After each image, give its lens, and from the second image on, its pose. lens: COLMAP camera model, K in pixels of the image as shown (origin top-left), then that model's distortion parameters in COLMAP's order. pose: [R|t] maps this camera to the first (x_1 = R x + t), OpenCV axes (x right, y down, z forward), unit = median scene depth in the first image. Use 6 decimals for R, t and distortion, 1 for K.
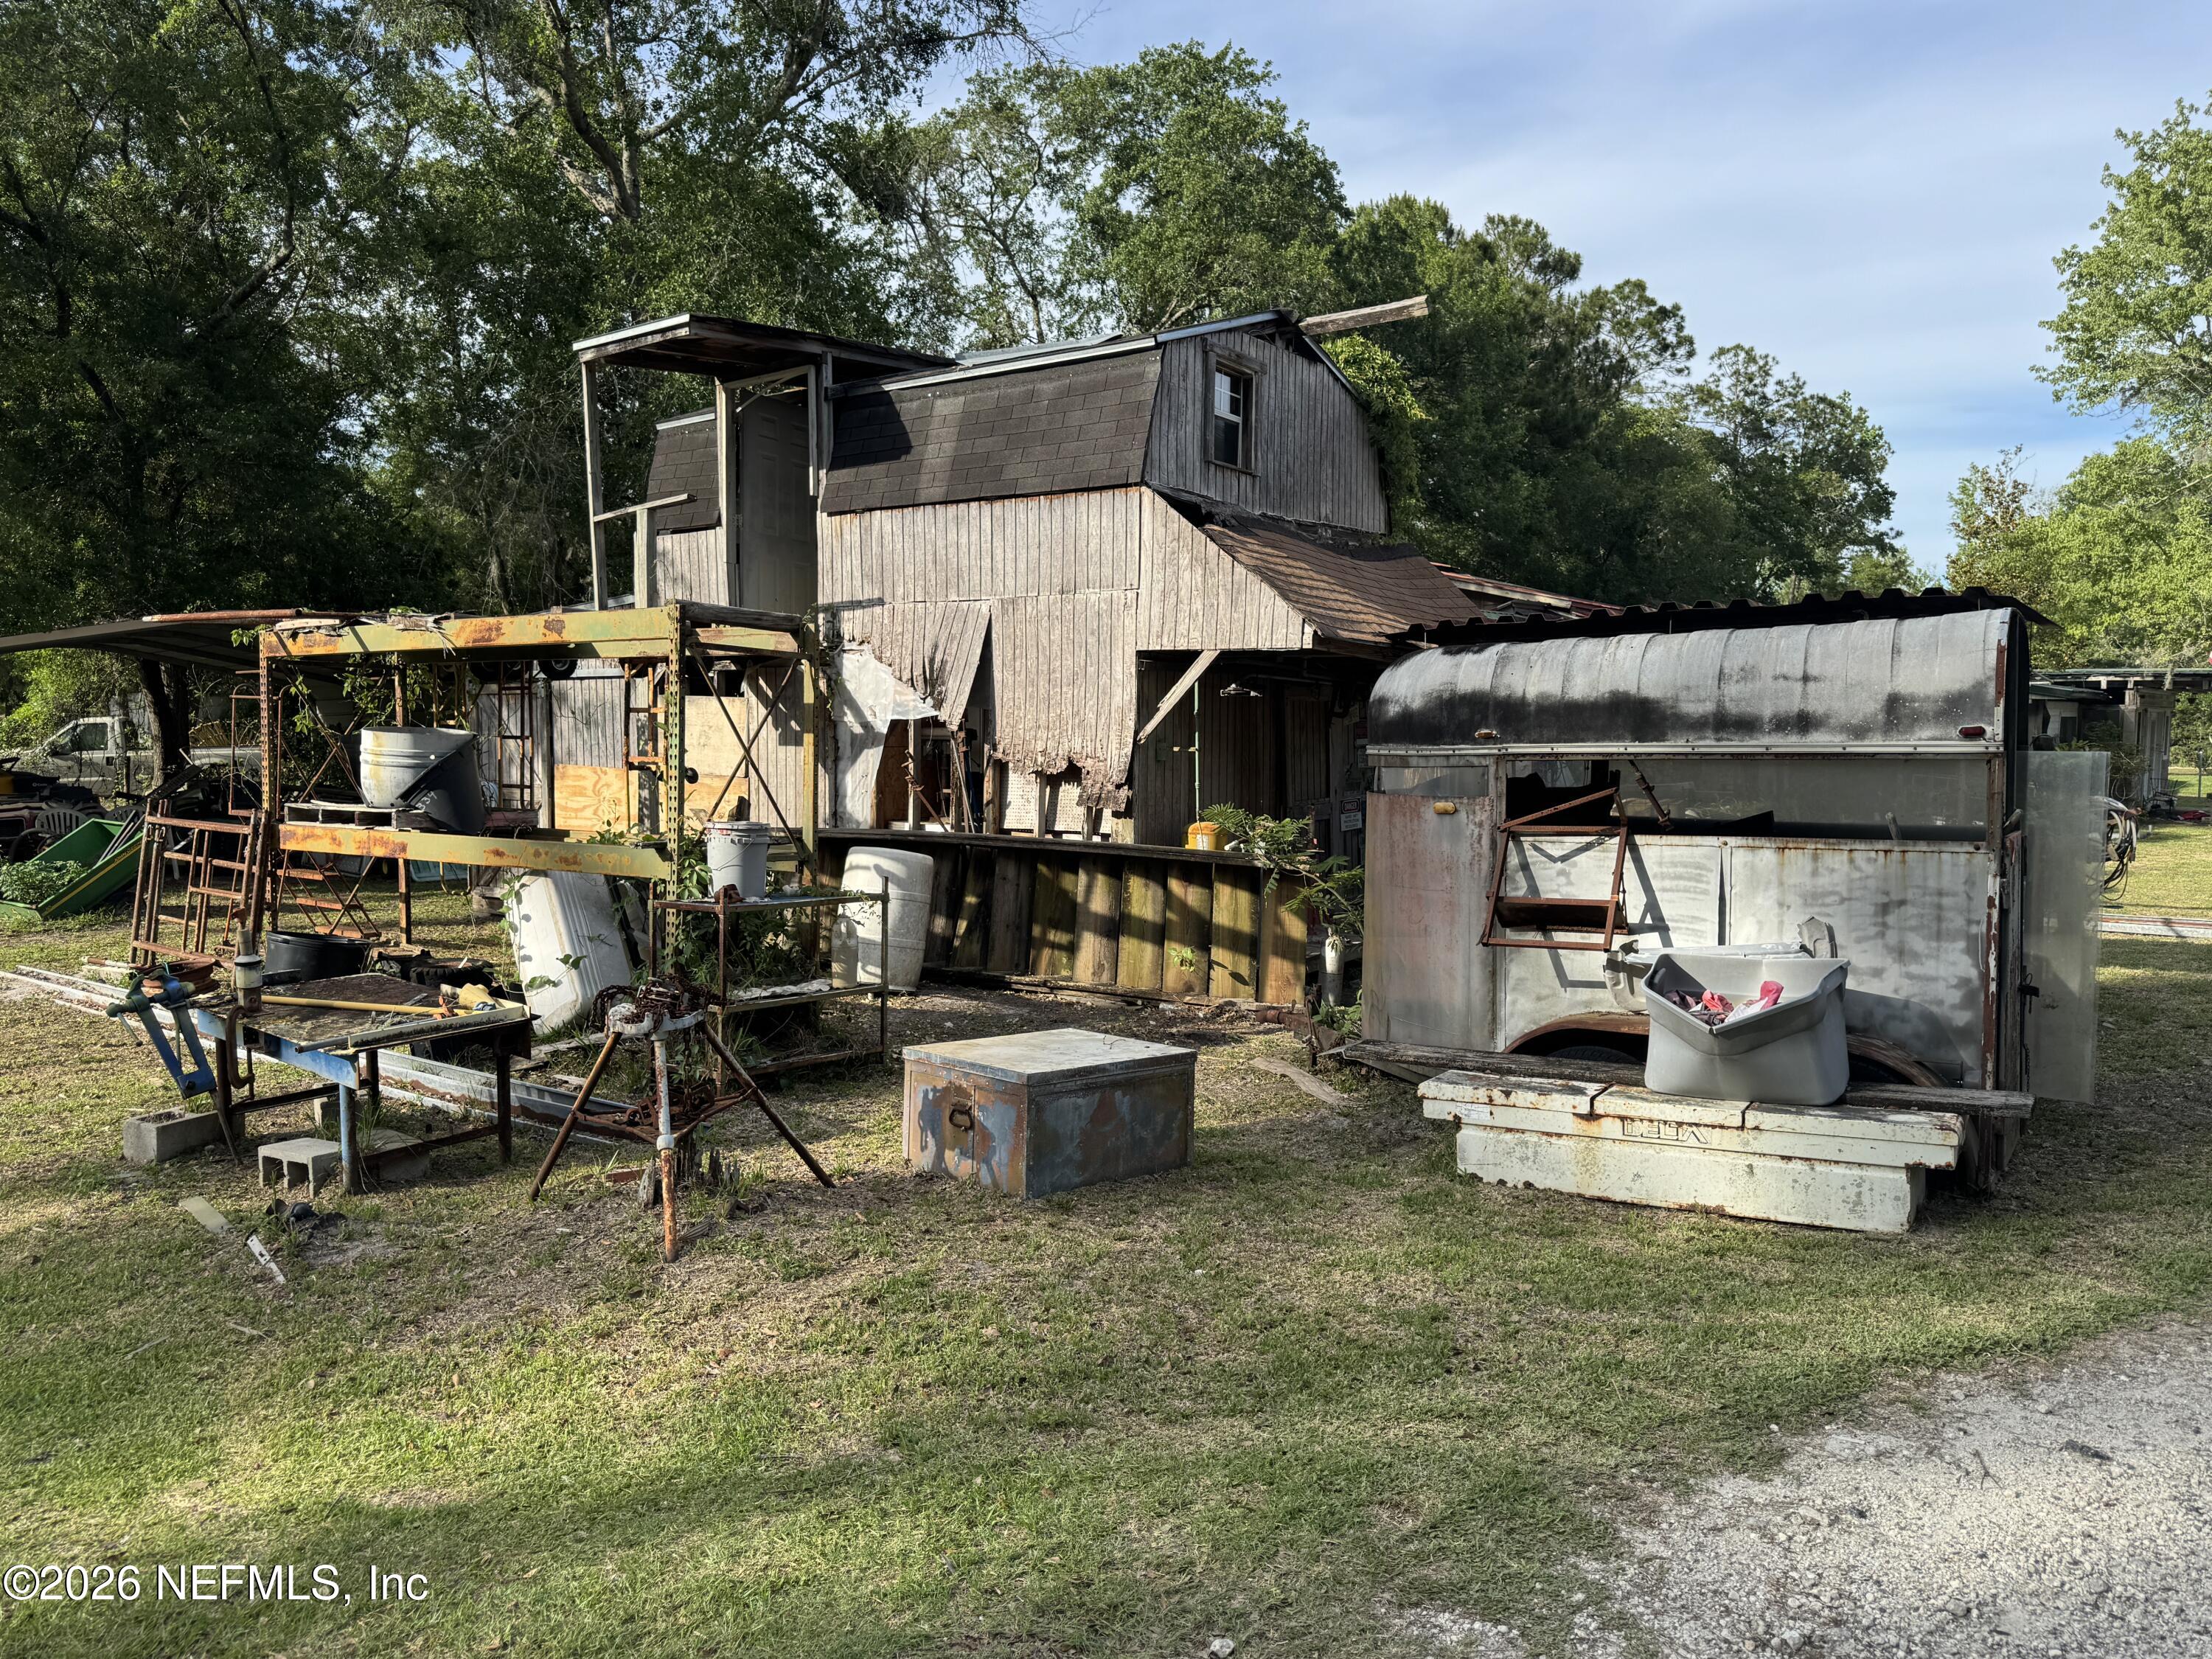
lens RADIAL K [[1578.0, 0, 1109.1], [0, 1578.0, 821.8], [0, 0, 1]] dist [0.001628, 0.000990]
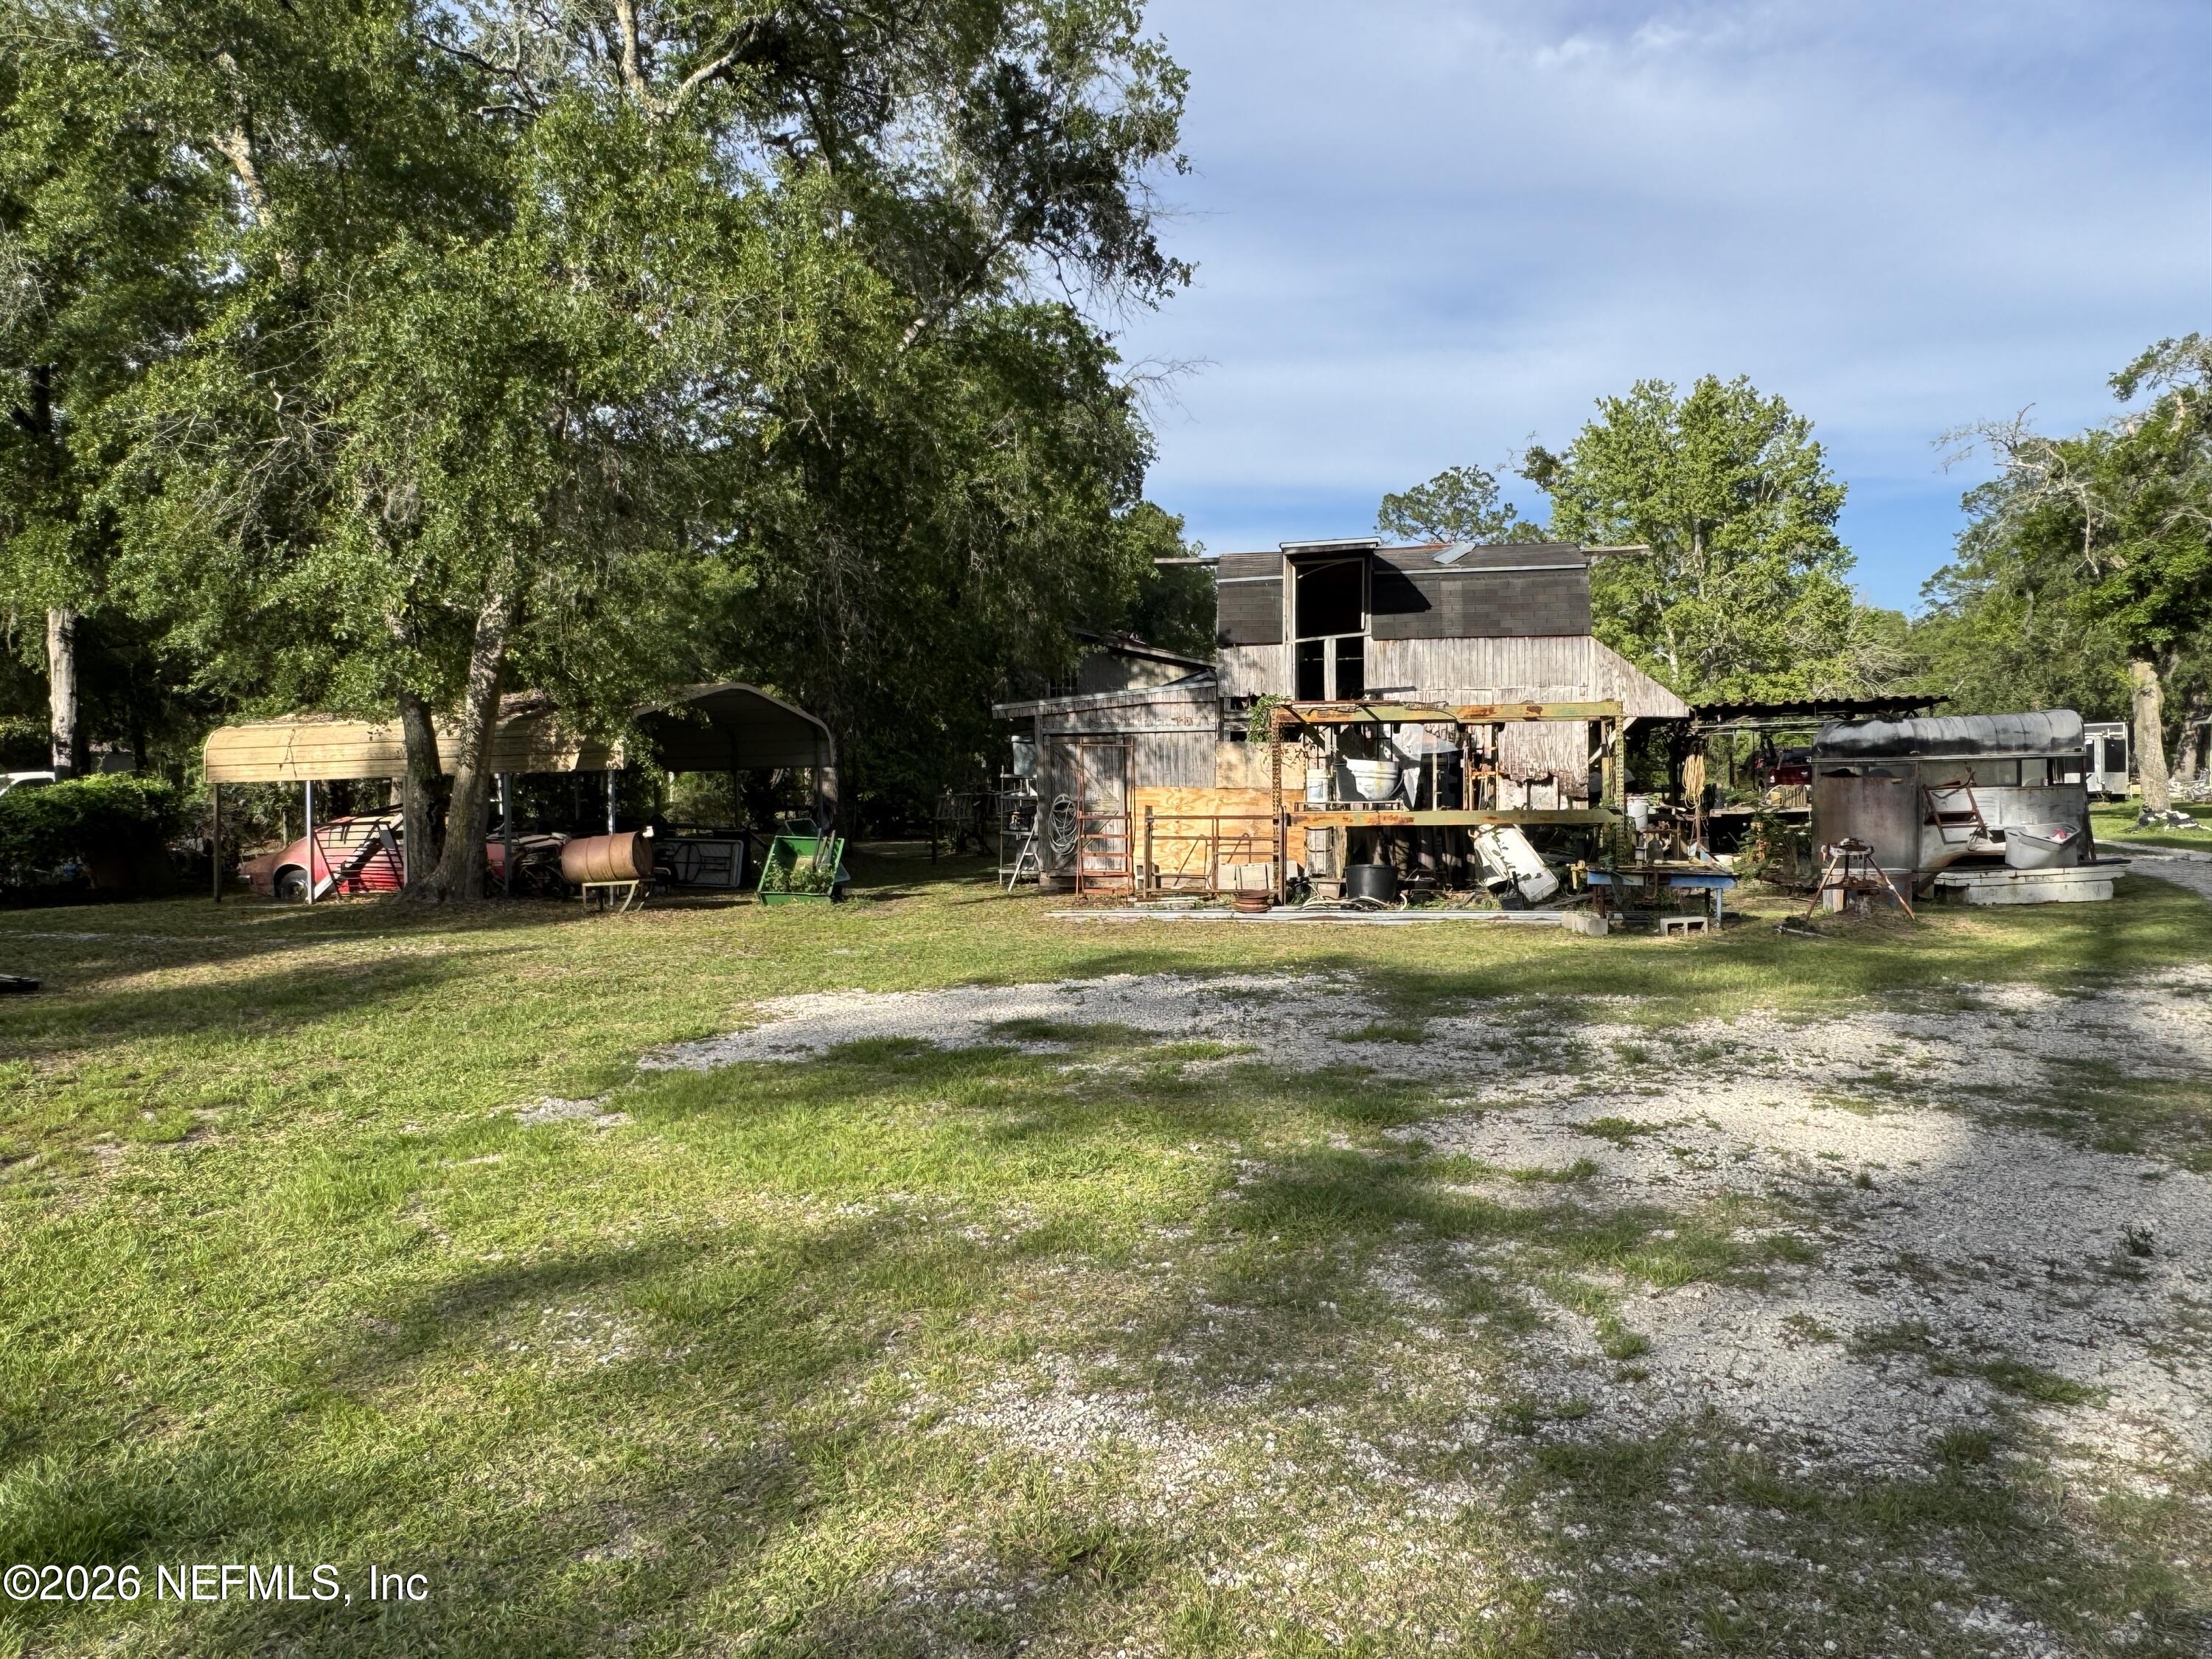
lens RADIAL K [[1578.0, 0, 1101.5], [0, 1578.0, 835.4], [0, 0, 1]] dist [0.001628, 0.000990]
pose [[0.926212, -0.026316, 0.376083, -1.306854], [0.033679, 0.999348, -0.013014, 0.047063], [-0.375496, 0.024719, 0.926494, -0.621851]]
